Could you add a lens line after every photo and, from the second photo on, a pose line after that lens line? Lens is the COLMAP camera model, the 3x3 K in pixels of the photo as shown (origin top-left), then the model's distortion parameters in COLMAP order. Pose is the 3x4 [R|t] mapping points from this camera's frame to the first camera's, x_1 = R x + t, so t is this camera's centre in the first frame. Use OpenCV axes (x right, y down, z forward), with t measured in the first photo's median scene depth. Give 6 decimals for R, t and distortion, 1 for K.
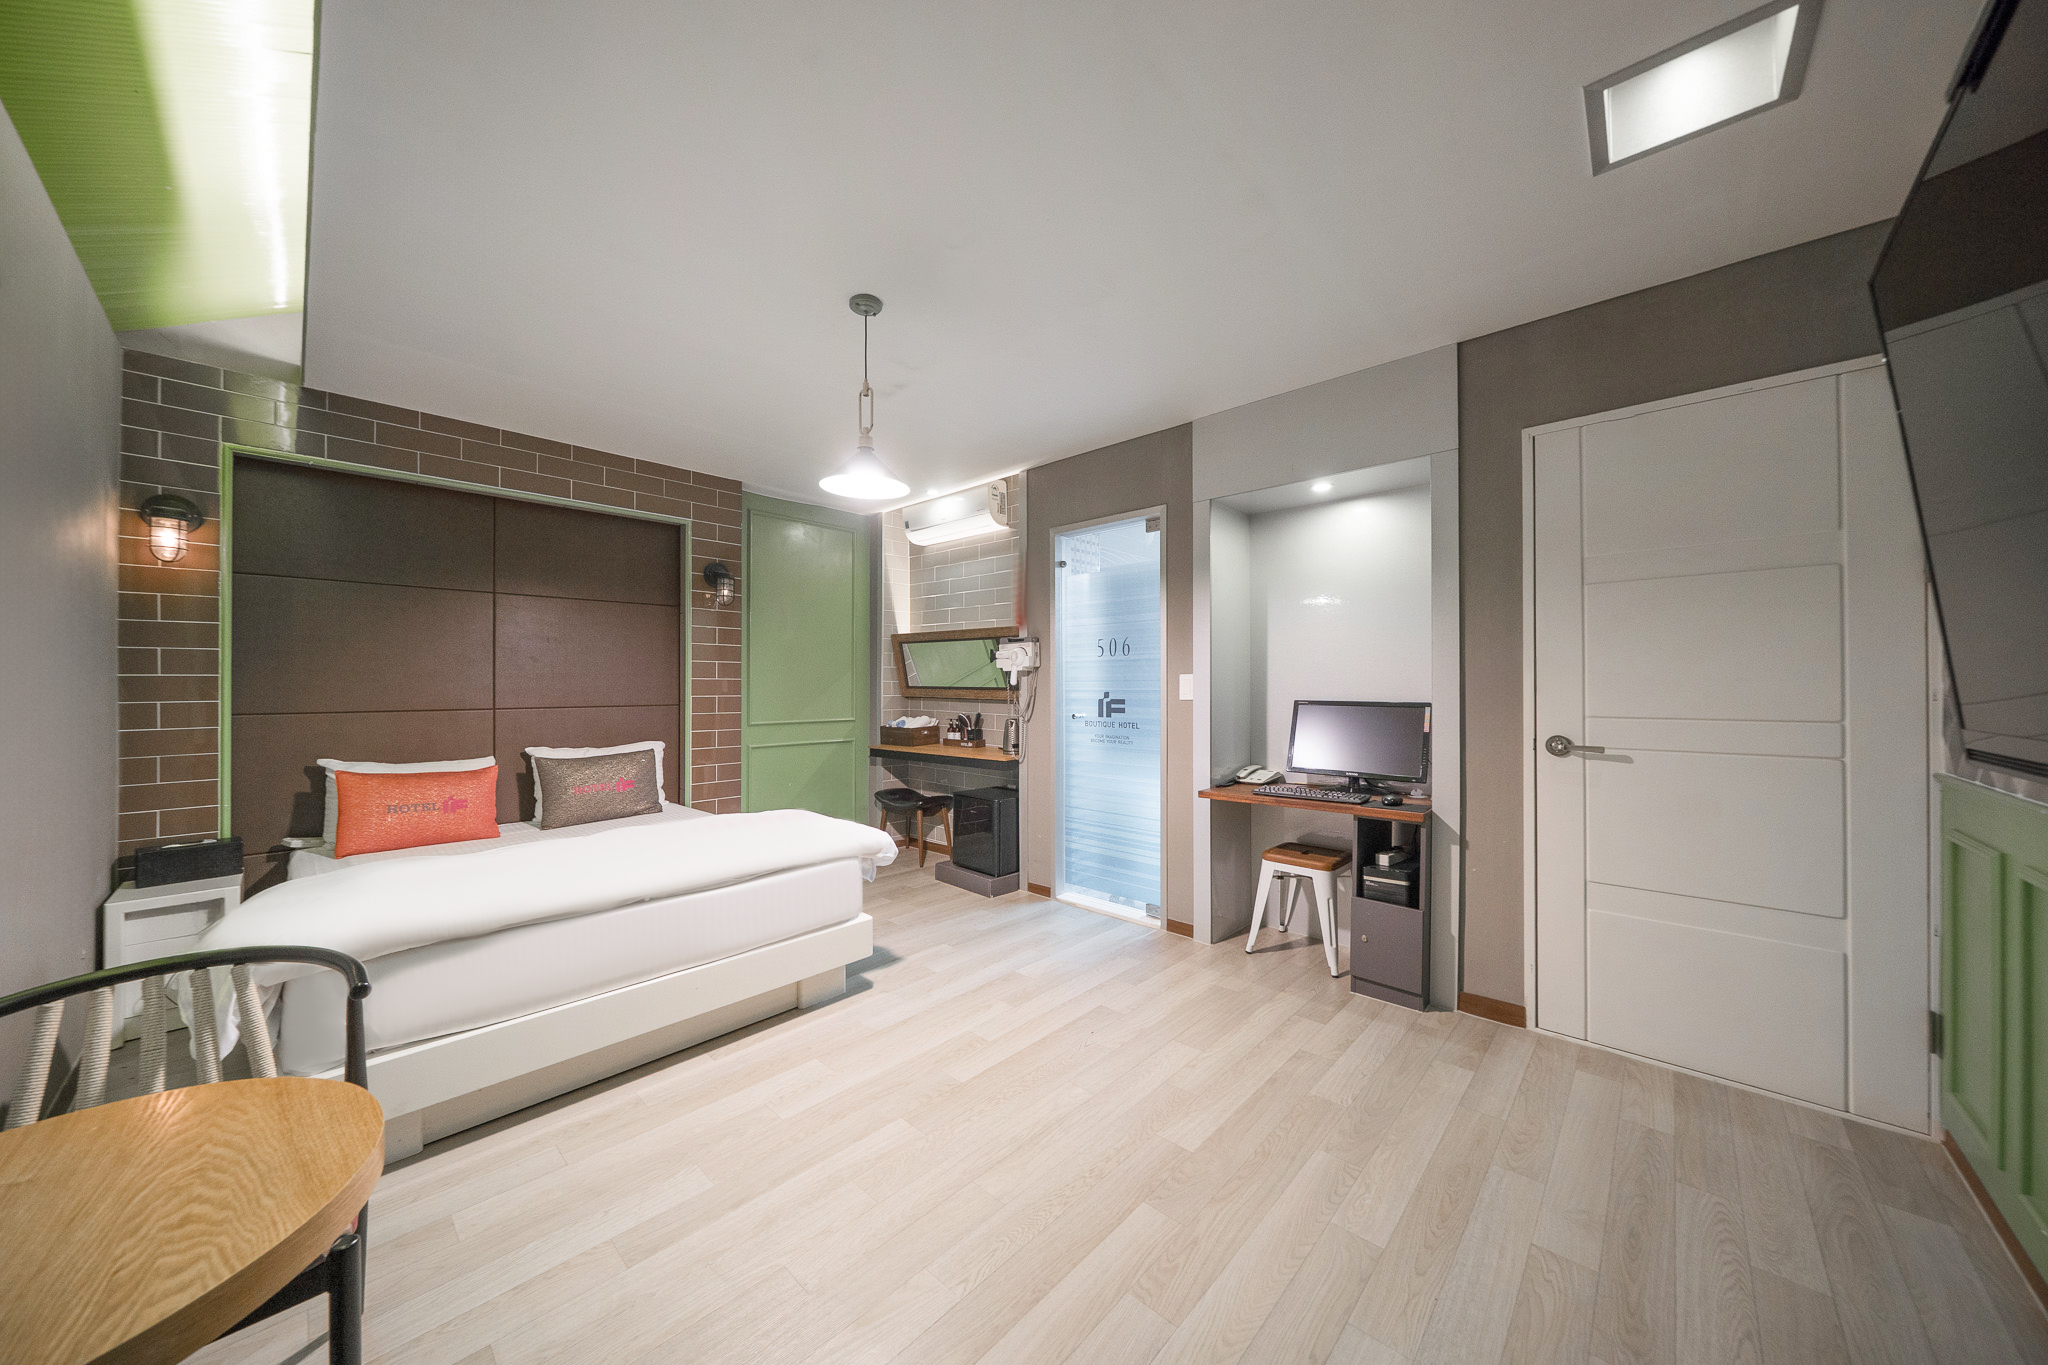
lens RADIAL K [[698.0, 0, 1015.4], [0, 698.0, 683.3], [0, 0, 1]] dist [-0.002638, -0.000778]
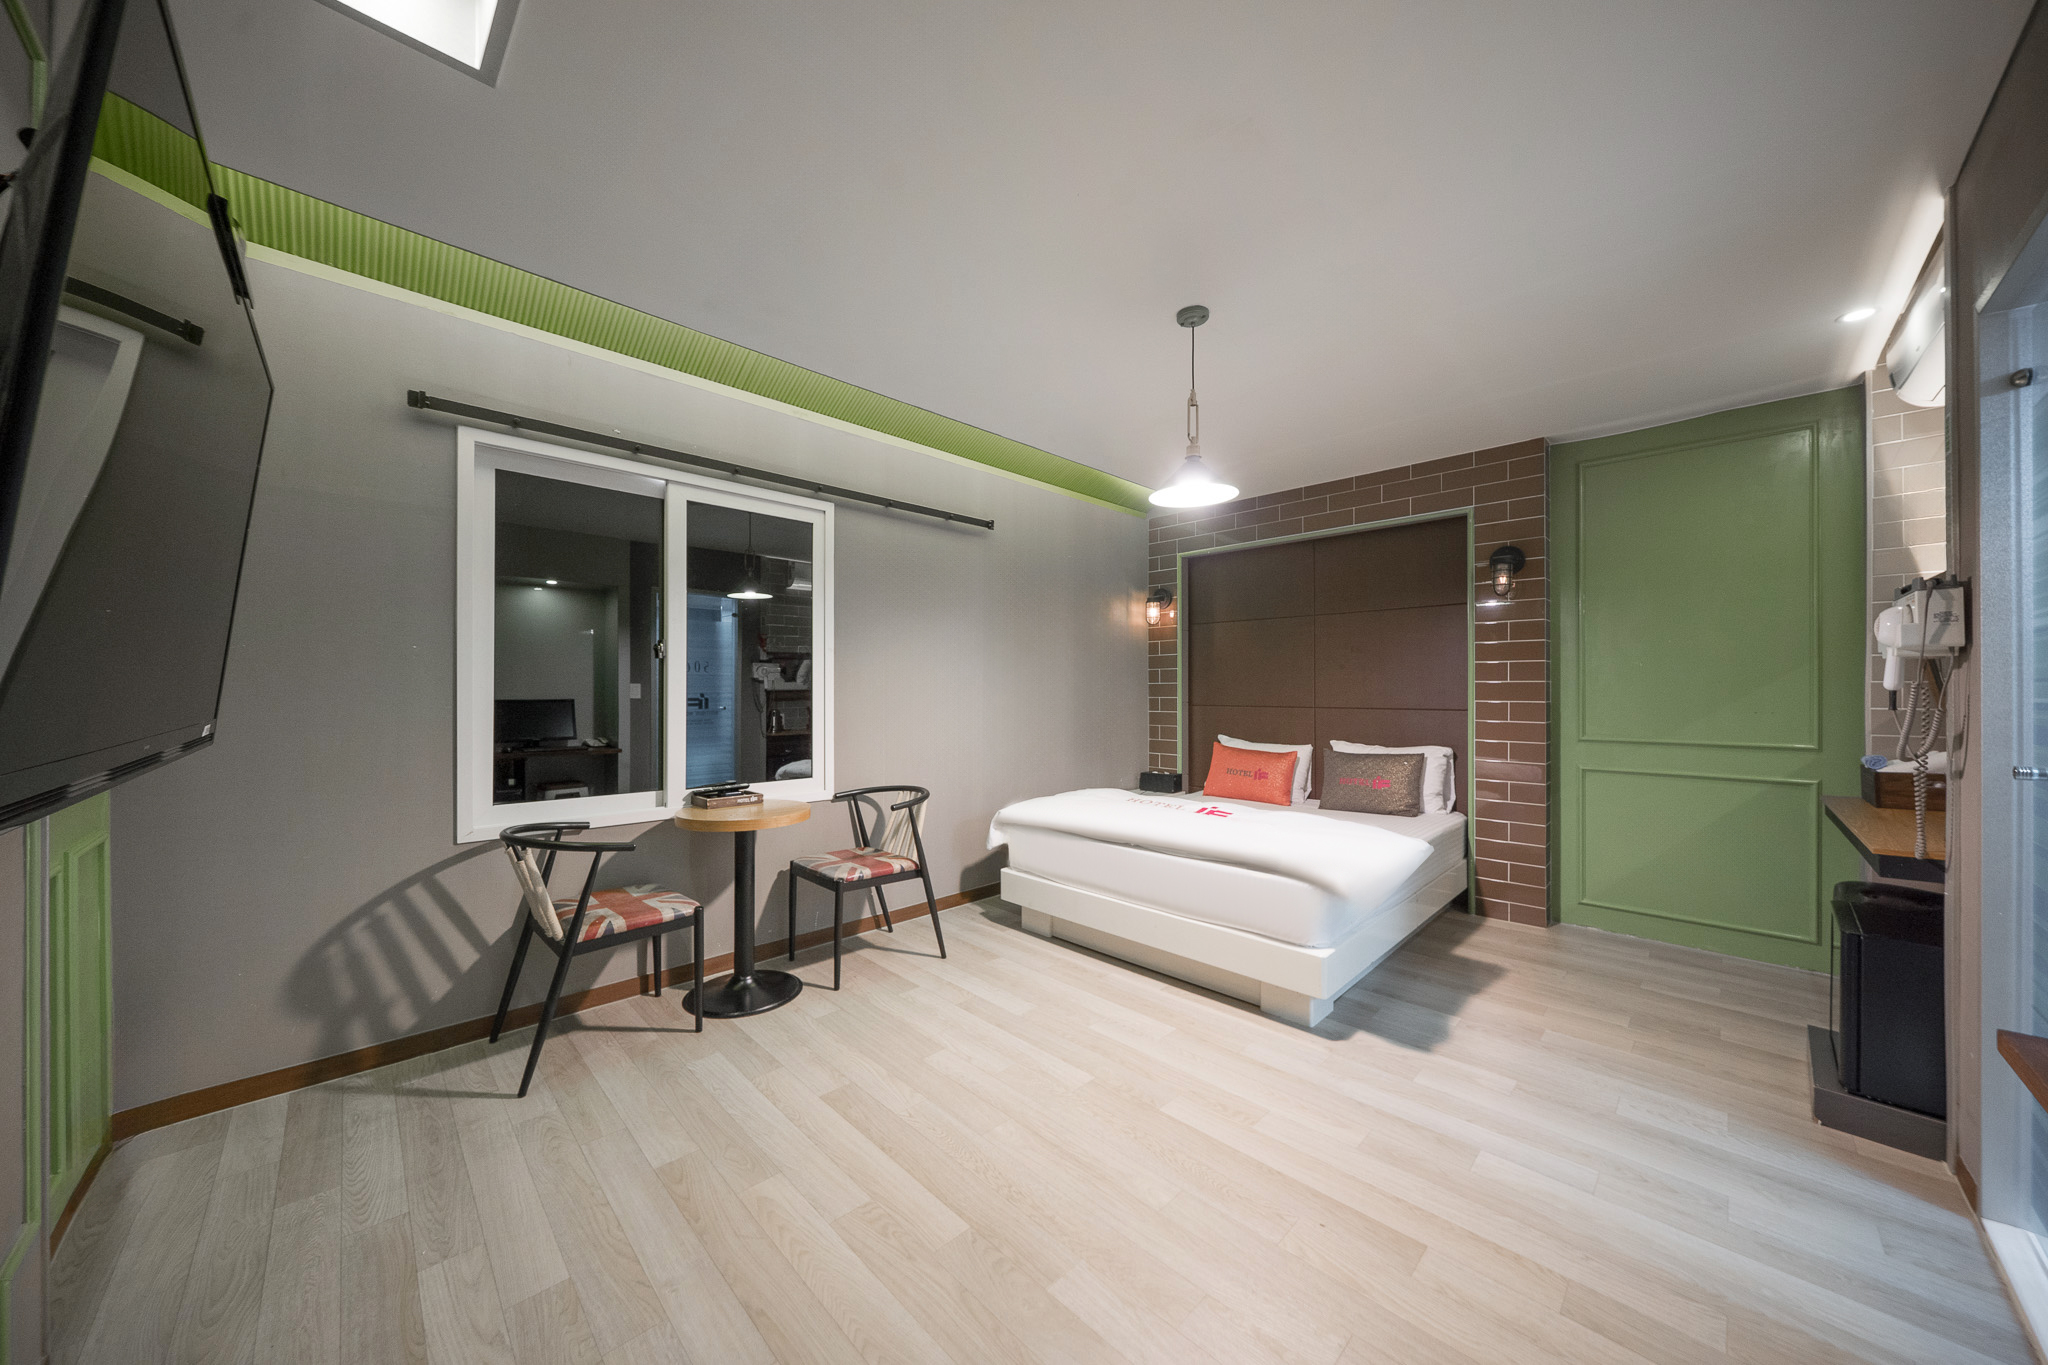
lens RADIAL K [[698.0, 0, 1020.2], [0, 698.0, 685.8], [0, 0, 1]] dist [-0.002638, -0.000778]
pose [[-0.040612, -0.002987, -0.999171, 0.684130], [0.002659, 0.999992, -0.003098, 0.000197], [0.999171, -0.002783, -0.040603, 0.663181]]
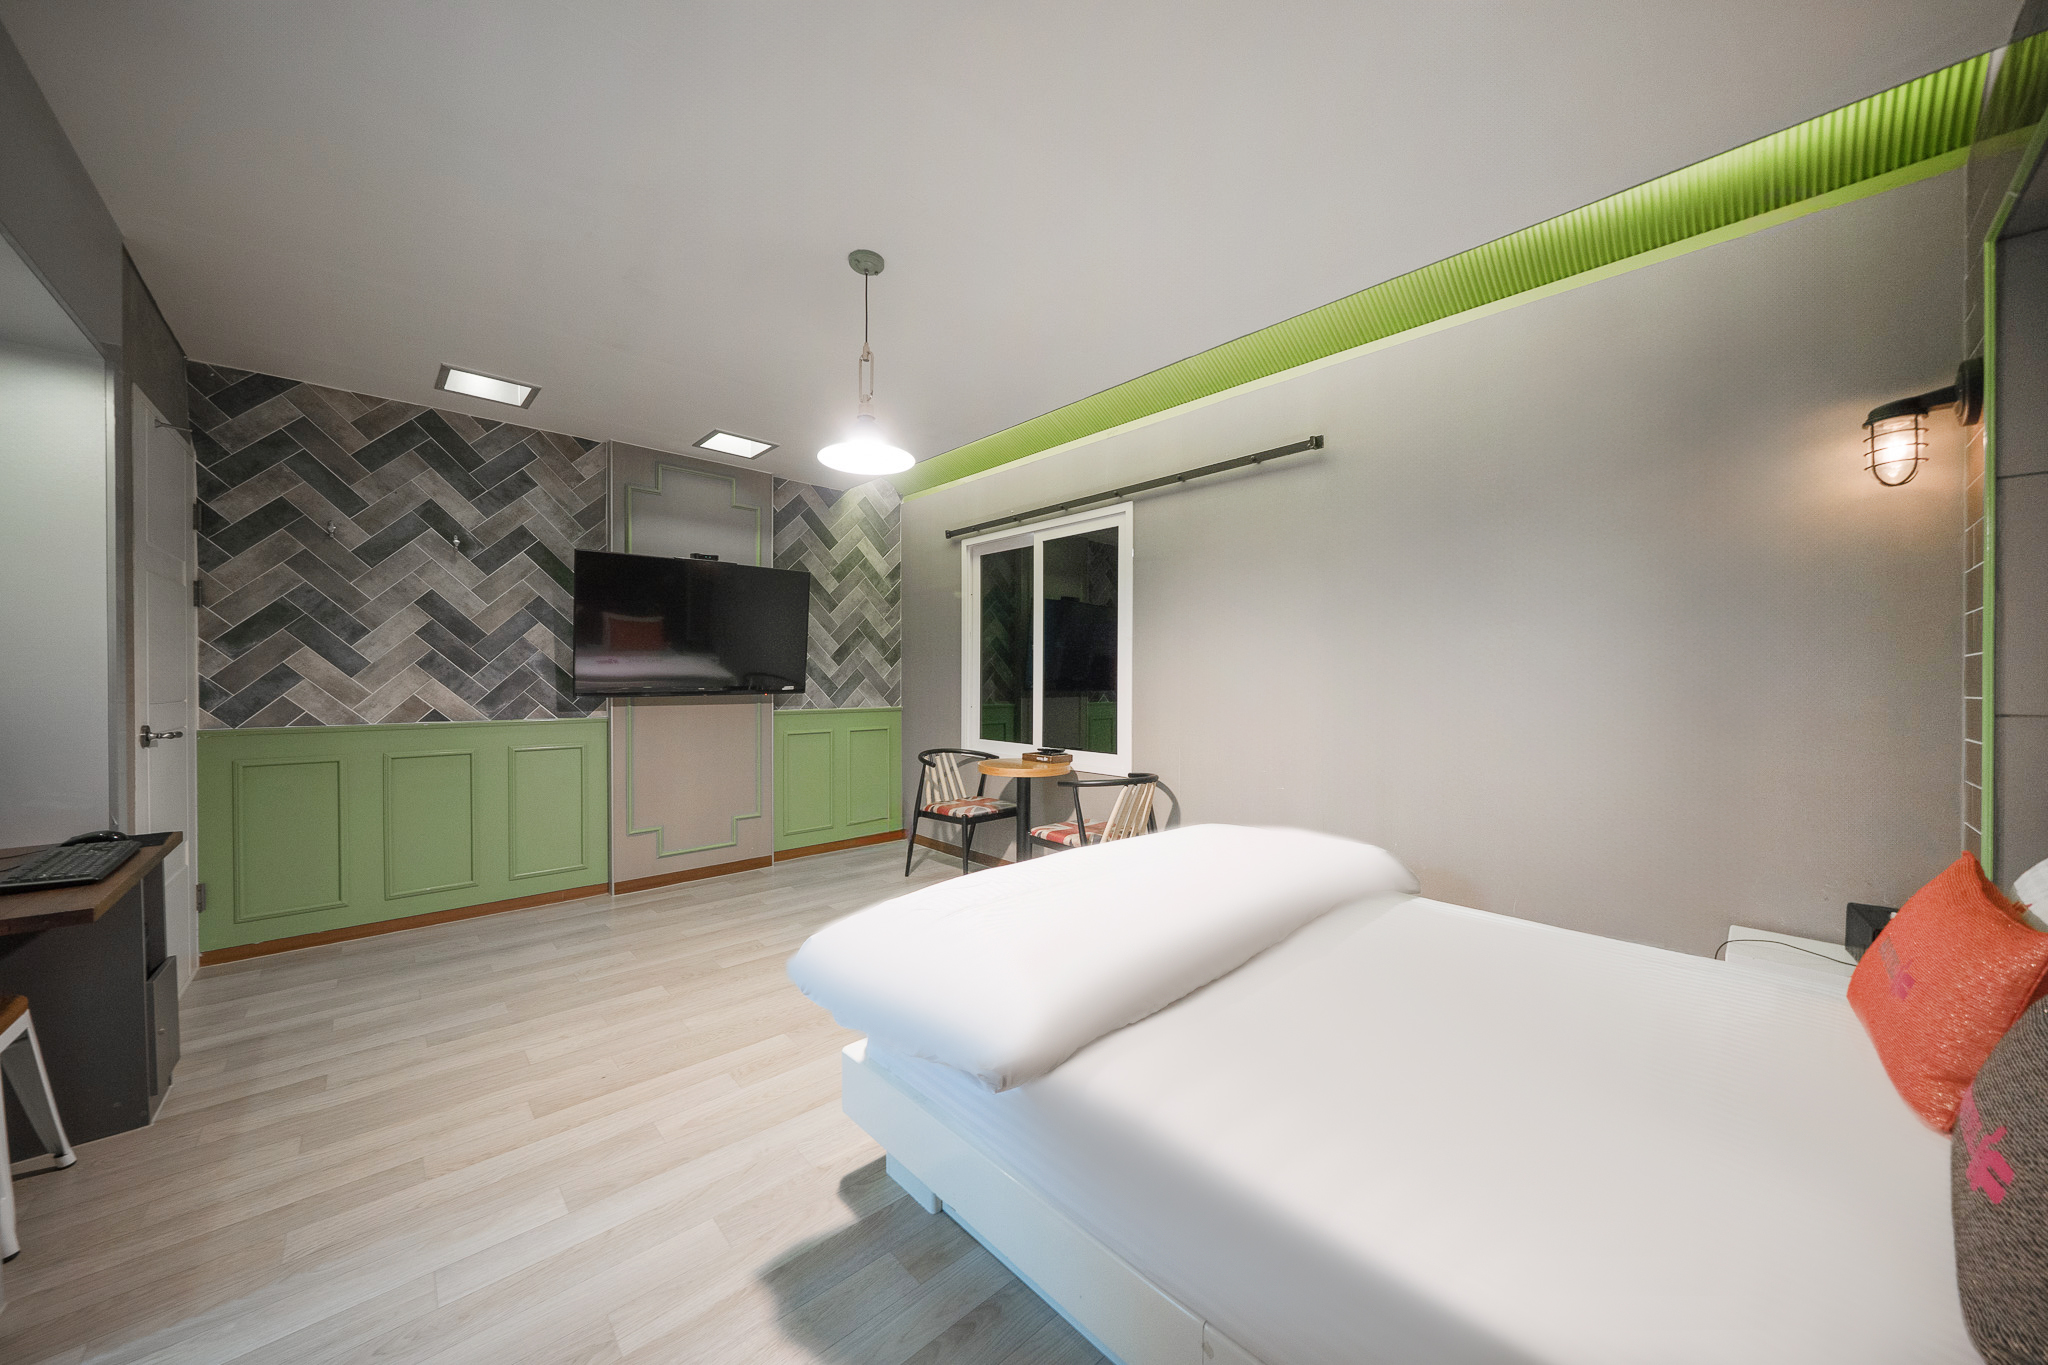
lens RADIAL K [[698.0, 0, 1016.3], [0, 698.0, 686.7], [0, 0, 1]] dist [-0.002638, -0.000778]
pose [[-0.997630, -0.001549, 0.068789, -0.404850], [-0.001007, 0.999968, 0.007909, 0.012987], [-0.068799, 0.007821, -0.997600, 1.613005]]
